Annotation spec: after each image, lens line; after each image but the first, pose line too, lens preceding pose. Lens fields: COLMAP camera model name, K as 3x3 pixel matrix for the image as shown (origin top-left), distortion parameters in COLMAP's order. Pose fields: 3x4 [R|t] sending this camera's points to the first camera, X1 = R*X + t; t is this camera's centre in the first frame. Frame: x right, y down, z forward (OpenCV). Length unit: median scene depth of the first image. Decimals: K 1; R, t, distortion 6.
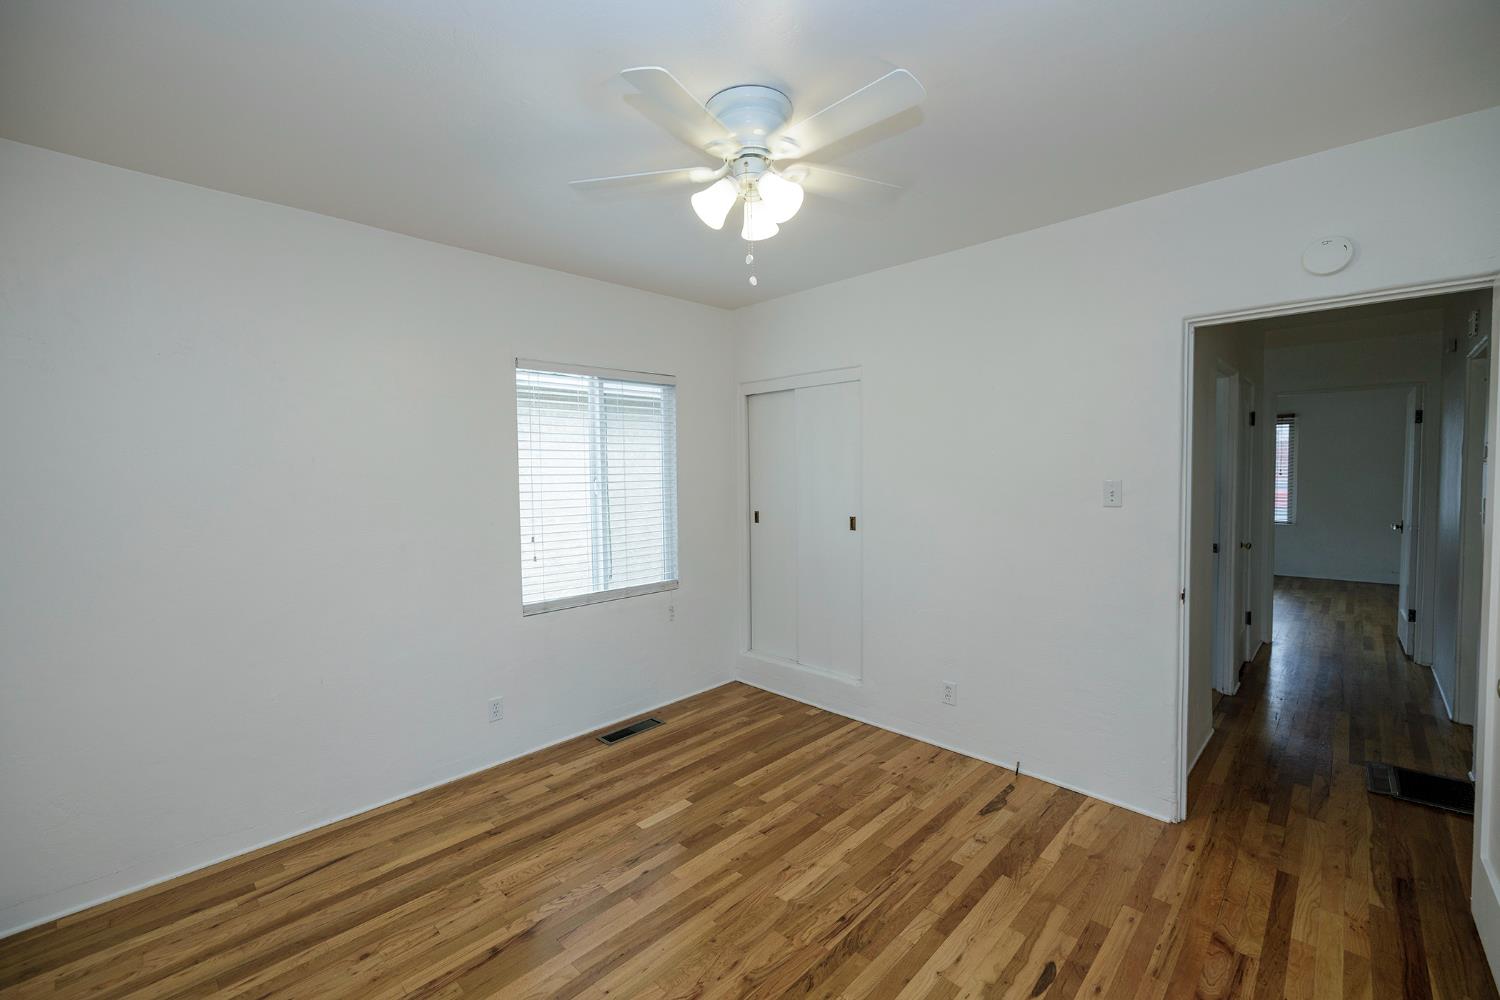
lens RADIAL K [[633.4, 0, 740.5], [0, 633.4, 498.4], [0, 0, 1]] dist [0.006522, -0.001109]
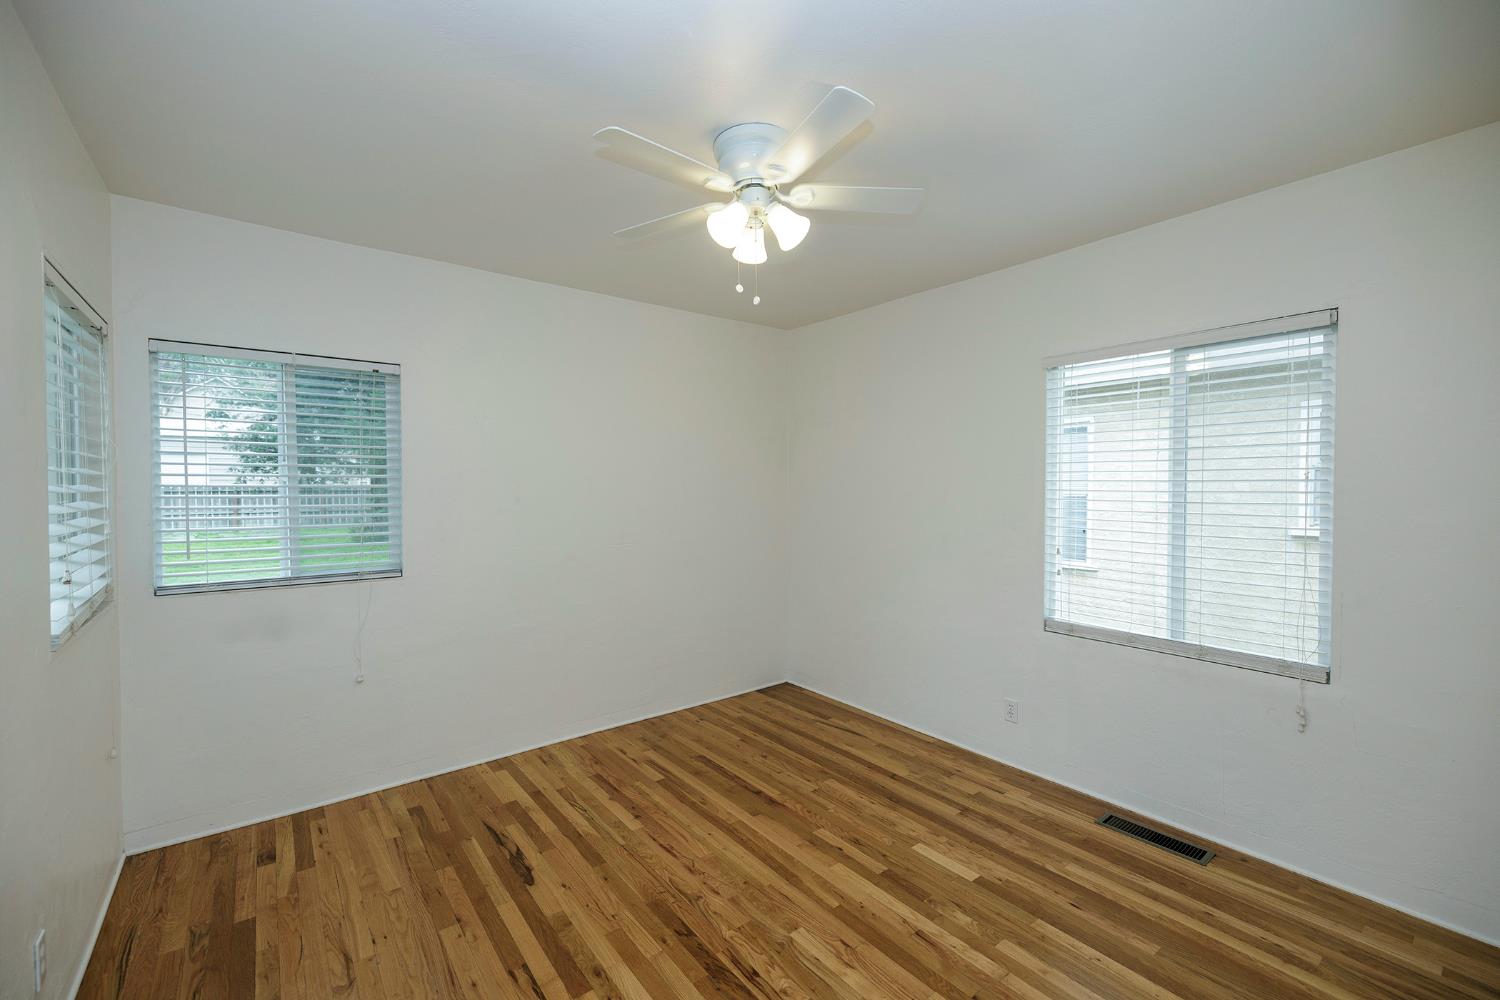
lens RADIAL K [[633.4, 0, 741.3], [0, 633.4, 495.5], [0, 0, 1]] dist [0.006522, -0.001109]
pose [[-0.148650, 0.027567, -0.988506, 0.768748], [-0.041353, 0.998564, 0.034066, -0.033339], [0.988025, 0.045942, -0.147296, 0.803167]]
